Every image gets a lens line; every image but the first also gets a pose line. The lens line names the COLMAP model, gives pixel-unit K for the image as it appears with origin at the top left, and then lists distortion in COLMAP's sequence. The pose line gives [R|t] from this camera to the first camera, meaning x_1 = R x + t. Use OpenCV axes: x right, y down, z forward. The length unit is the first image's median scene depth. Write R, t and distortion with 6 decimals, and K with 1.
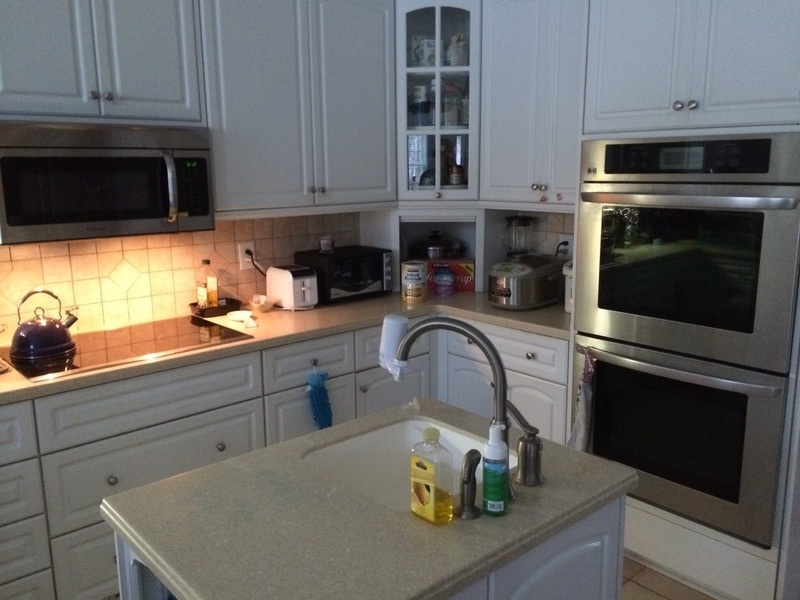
lens RADIAL K [[681.8, 0, 403.0], [0, 681.8, 298.6], [0, 0, 1]] dist [0.093059, -0.128370]
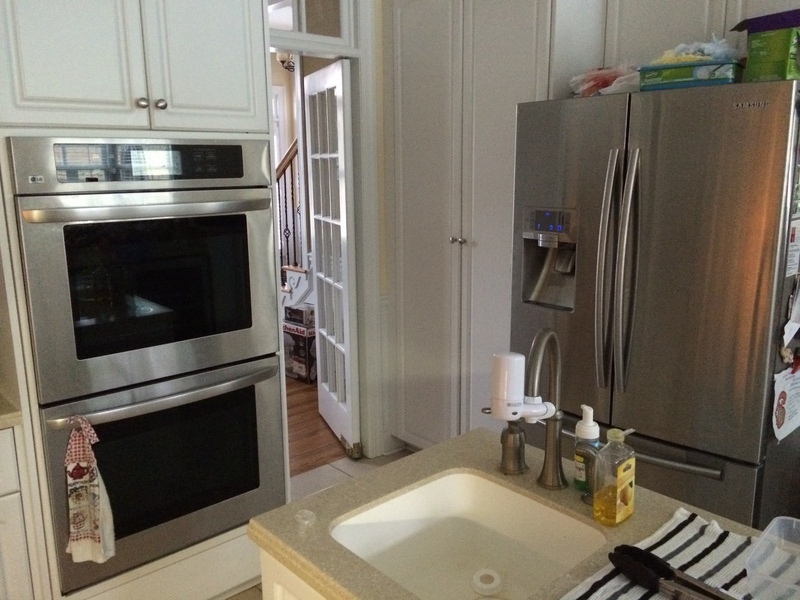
lens RADIAL K [[681.8, 0, 403.0], [0, 681.8, 298.6], [0, 0, 1]] dist [0.093059, -0.128370]
pose [[0.002902, -0.189386, 0.981898, -0.364473], [0.207678, 0.960608, 0.184666, -0.096531], [-0.978193, 0.203383, 0.042119, 0.497100]]
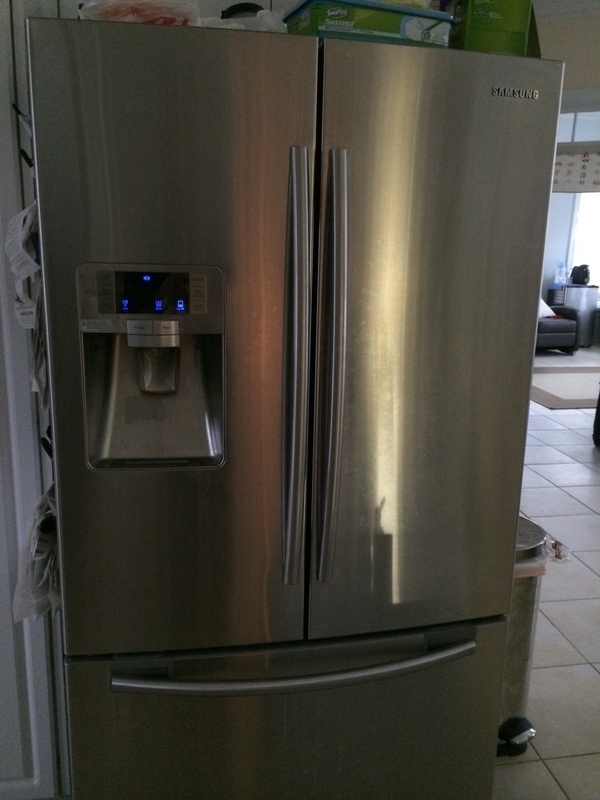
lens RADIAL K [[681.8, 0, 296.1], [0, 681.8, 398.6], [0, 0, 1]] dist [0.093059, -0.128370]
pose [[-0.848493, -0.135737, 0.511503, 0.146596], [0.087077, 0.917563, 0.387939, -0.087842], [-0.521994, 0.373703, -0.766726, 0.615454]]
